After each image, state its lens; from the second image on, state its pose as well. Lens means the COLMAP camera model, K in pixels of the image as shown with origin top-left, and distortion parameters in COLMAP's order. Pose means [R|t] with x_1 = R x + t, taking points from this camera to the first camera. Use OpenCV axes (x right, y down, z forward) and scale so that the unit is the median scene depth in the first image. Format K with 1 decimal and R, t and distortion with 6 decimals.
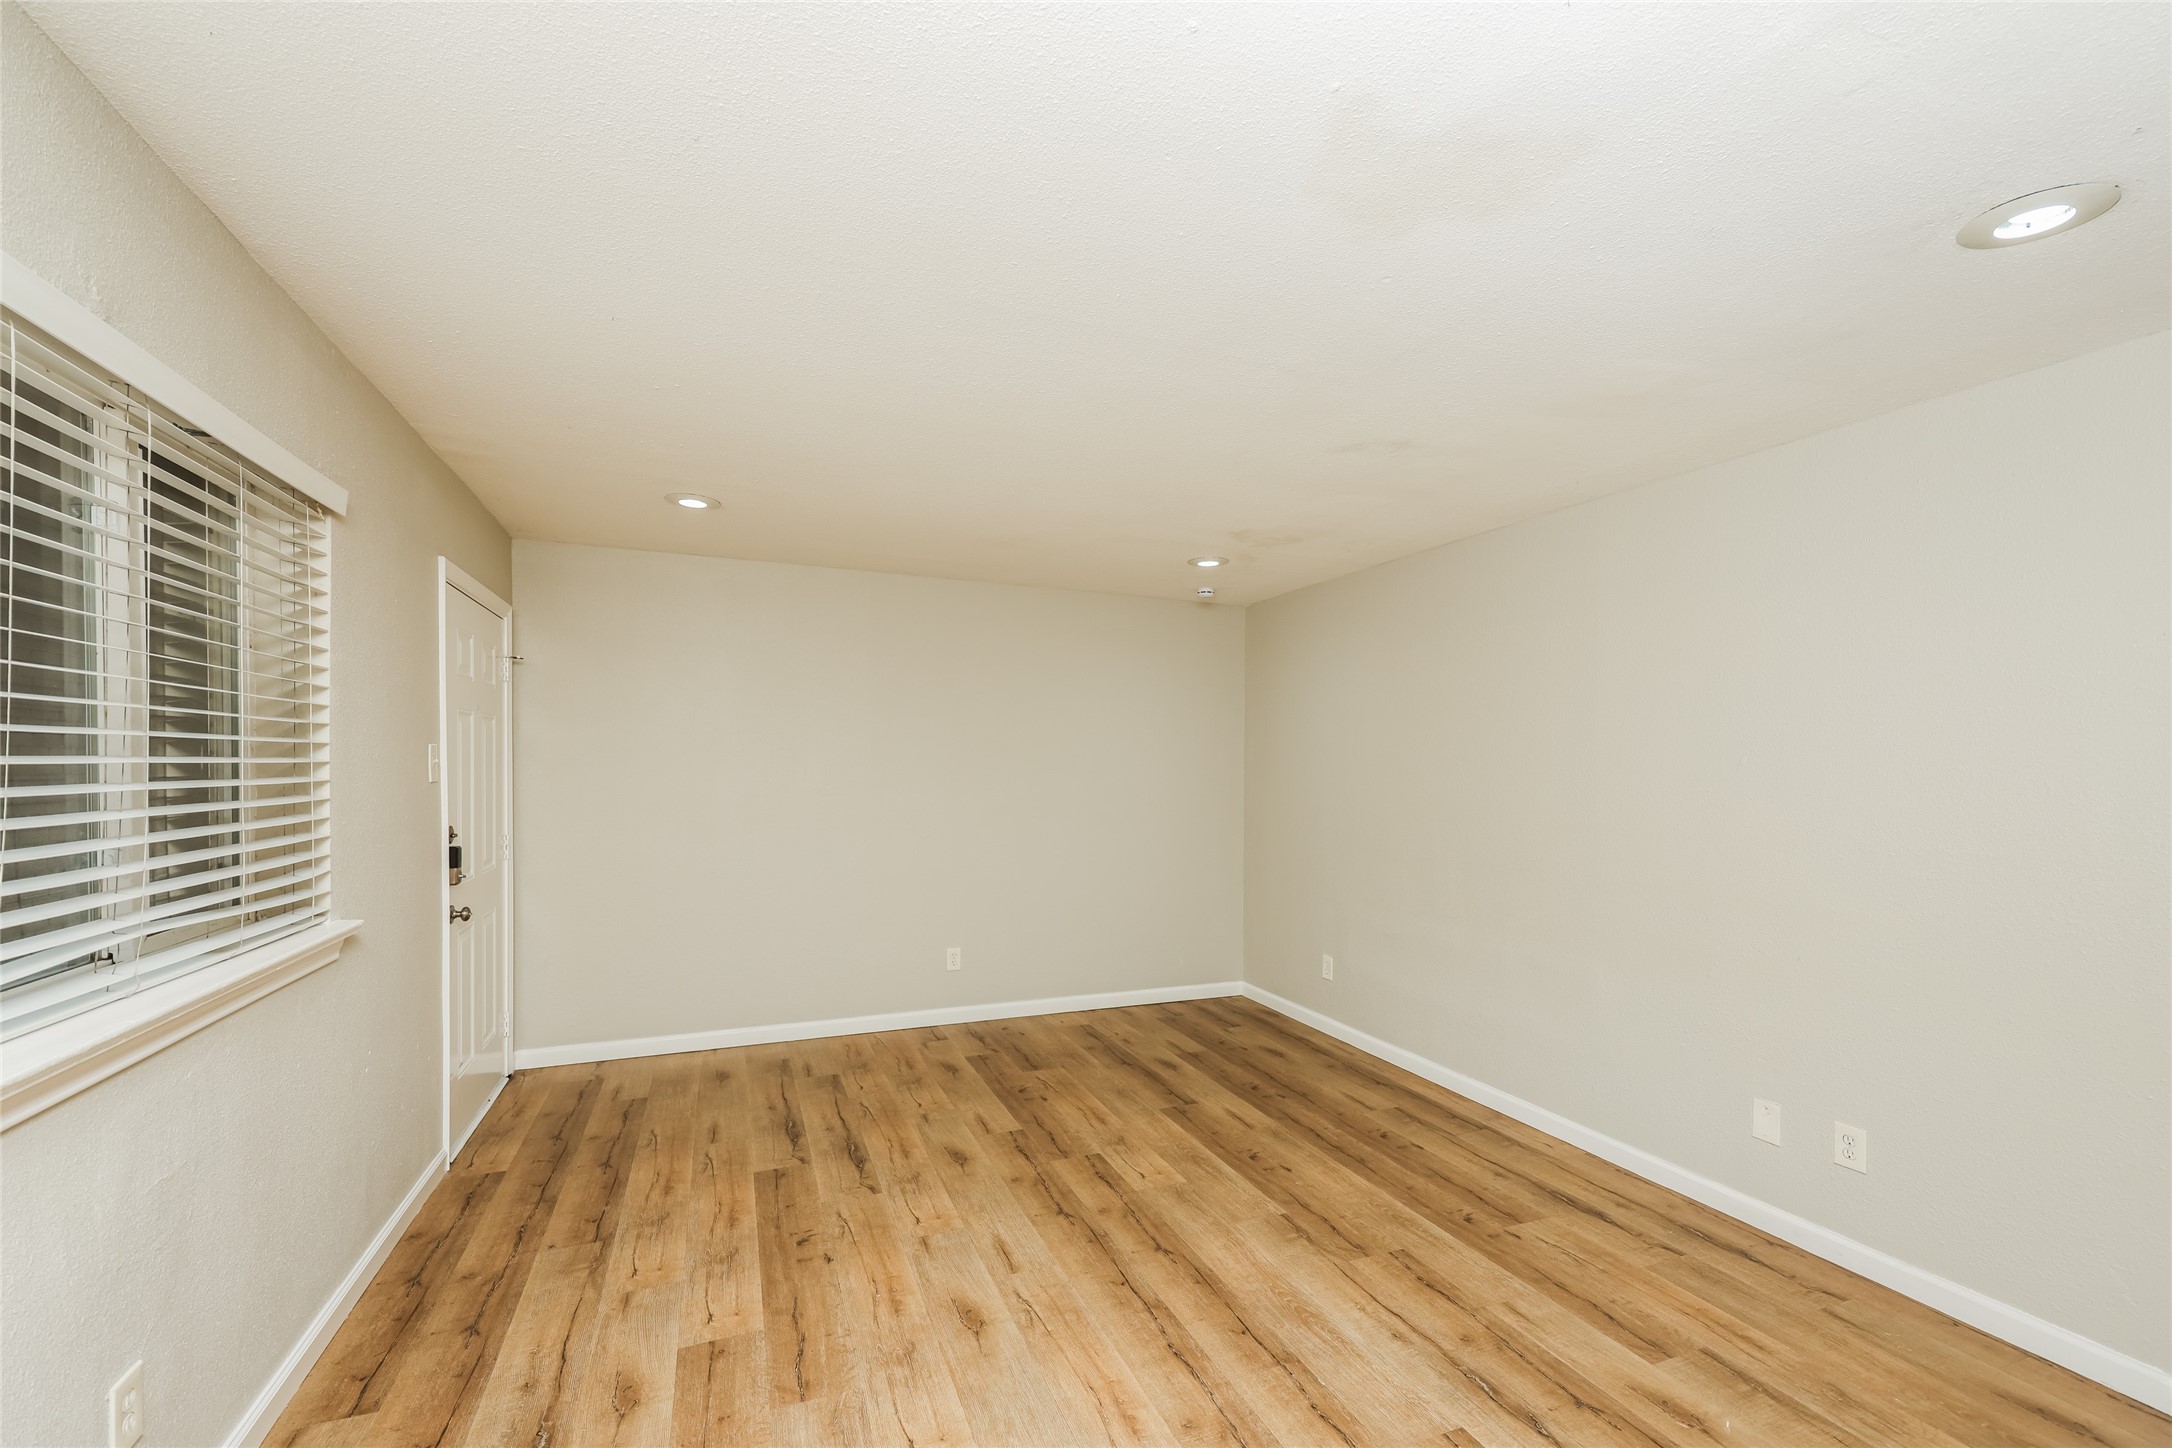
lens RADIAL K [[885.8, 0, 1092.8], [0, 885.8, 733.0], [0, 0, 1]] dist [0.006479, -0.000290]
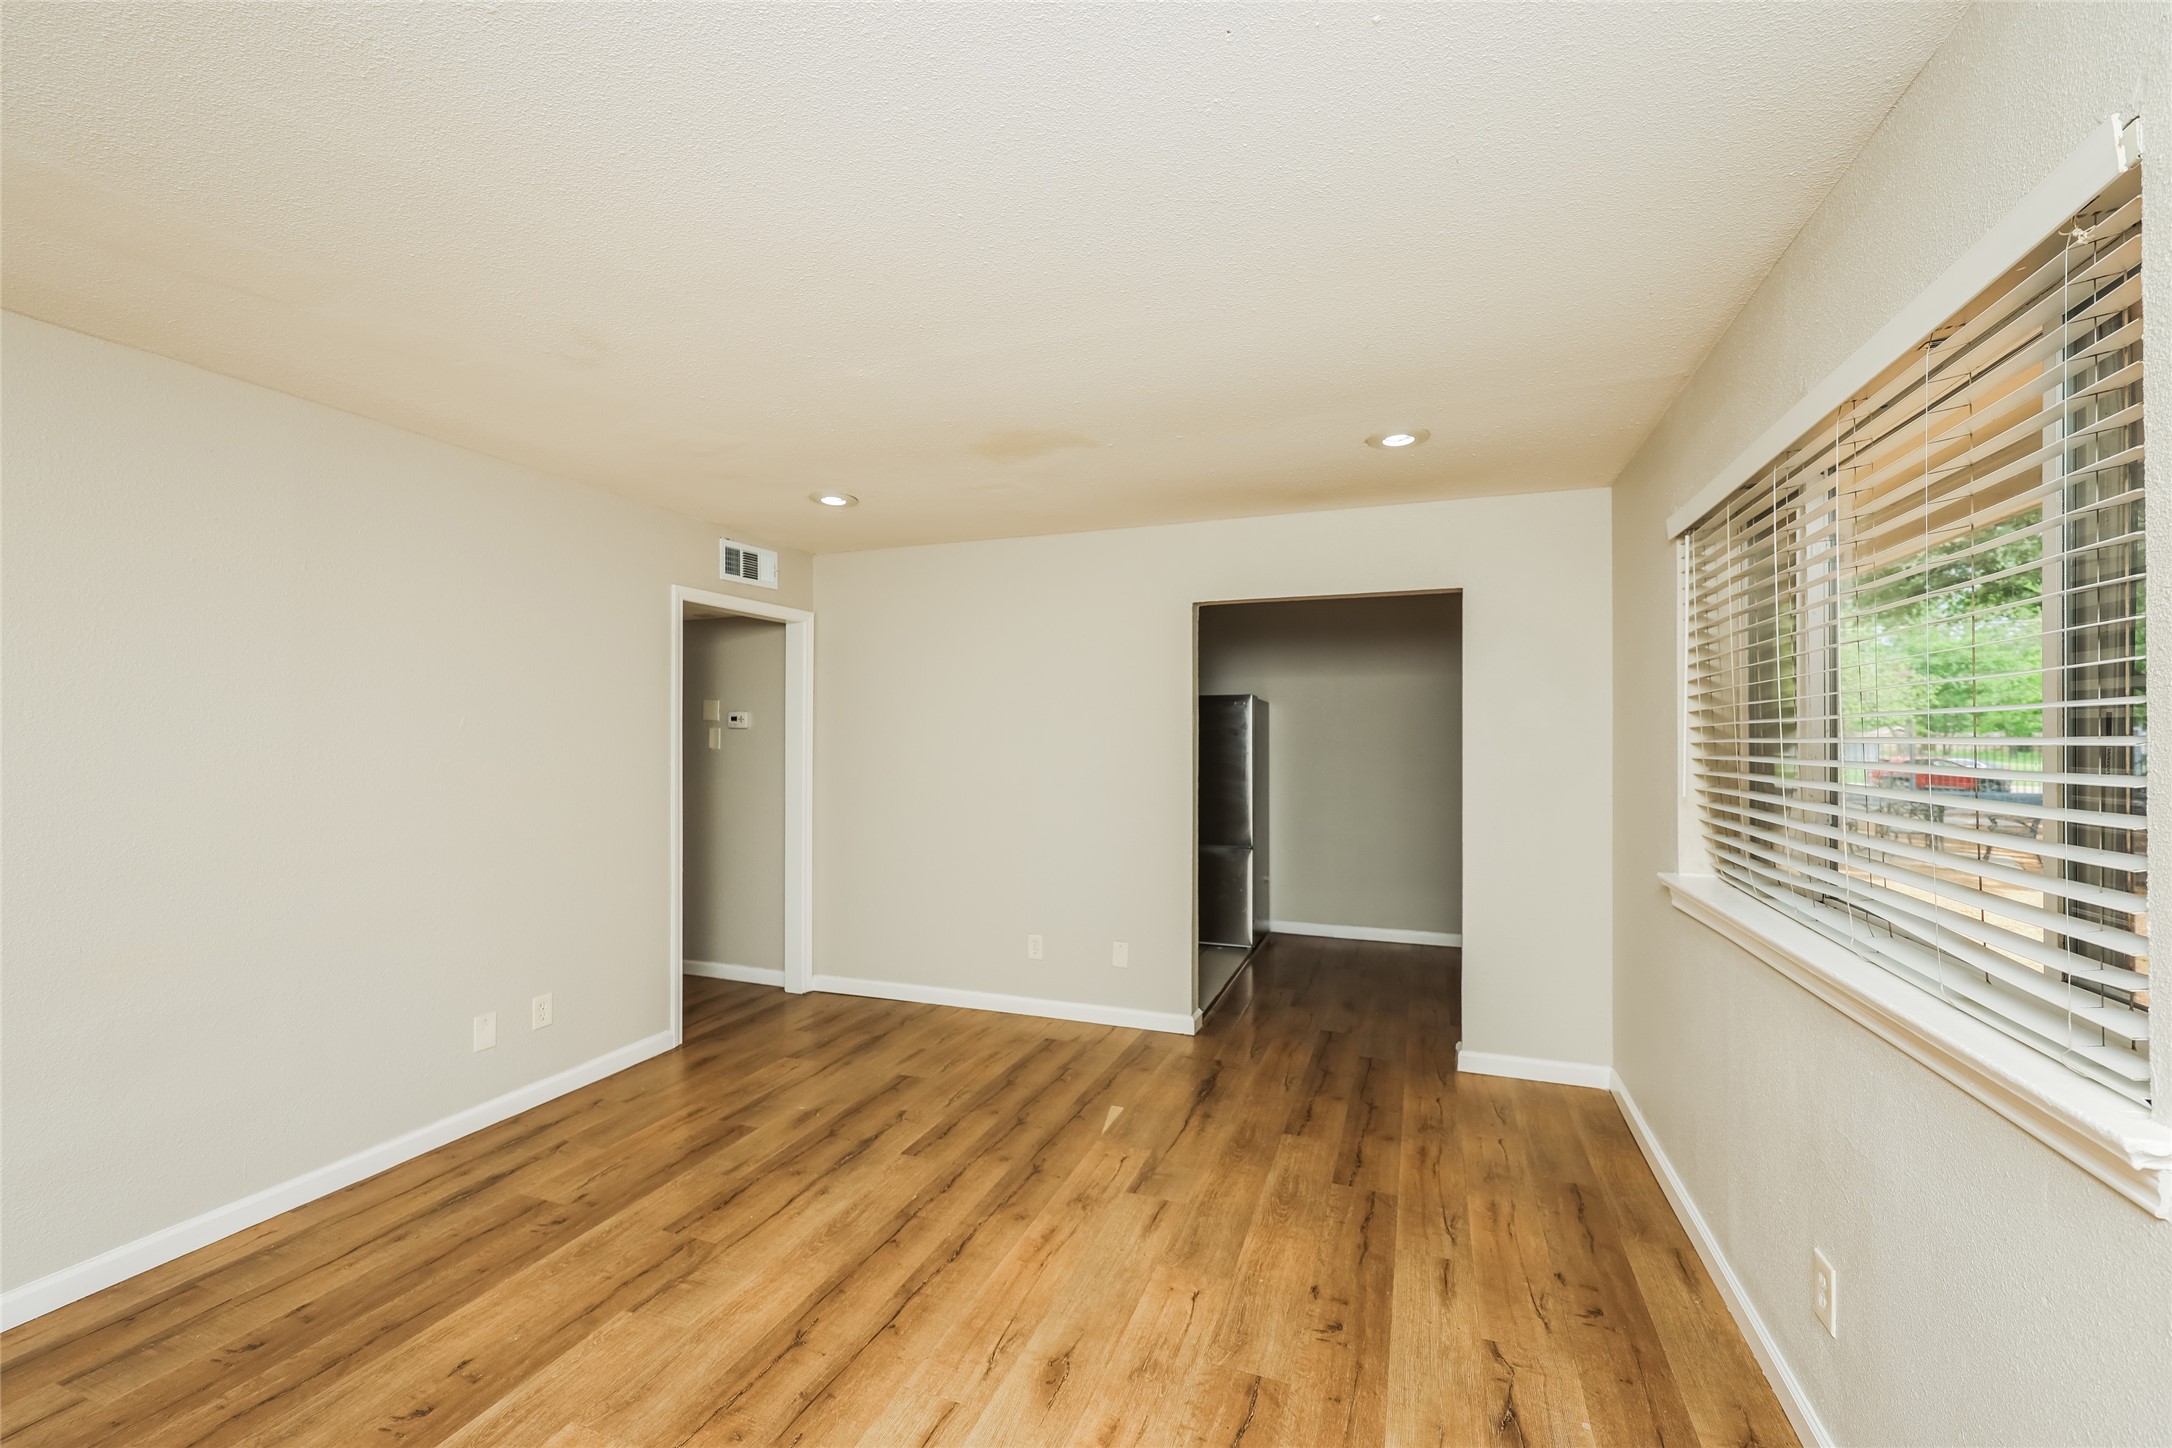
lens RADIAL K [[888.7, 0, 1086.0], [0, 888.7, 724.0], [0, 0, 1]] dist [0.005018, 0.000002]
pose [[-0.726454, -0.003842, 0.687205, -0.621480], [-0.033700, 0.998980, -0.030040, 0.044168], [-0.686389, -0.044982, -0.725842, 1.354532]]
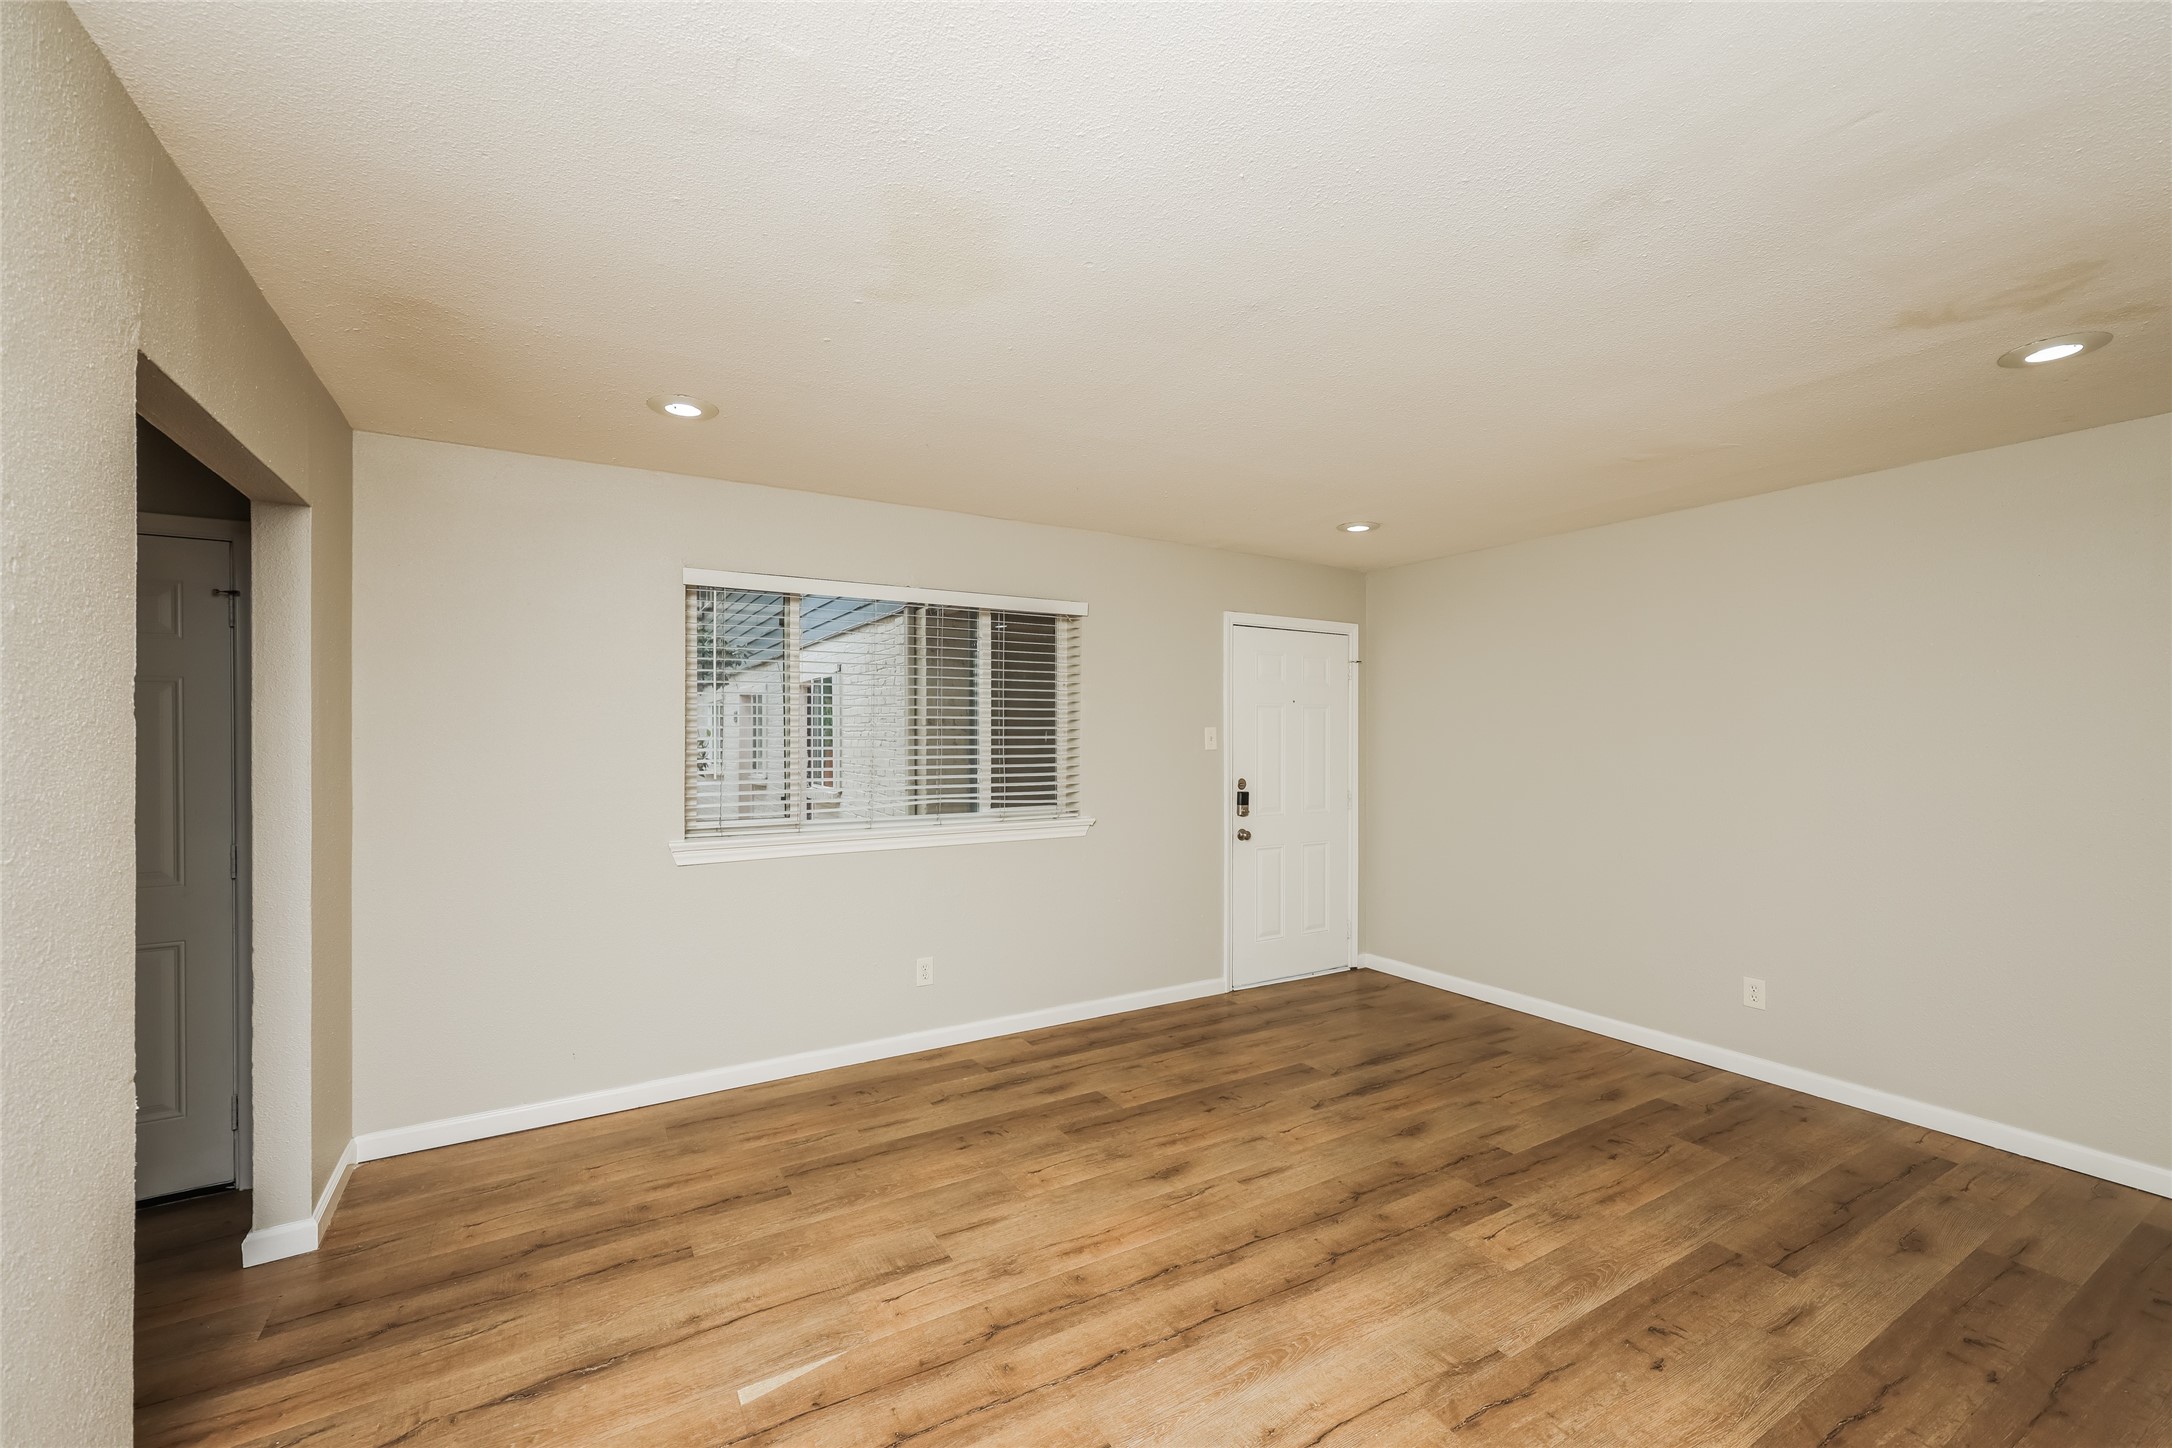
lens RADIAL K [[885.8, 0, 1092.8], [0, 885.8, 733.0], [0, 0, 1]] dist [0.006479, -0.000290]
pose [[0.153893, -0.013920, -0.987989, 0.912610], [0.036638, 0.999294, -0.008372, 0.033397], [0.987408, -0.034910, 0.154295, 0.595759]]
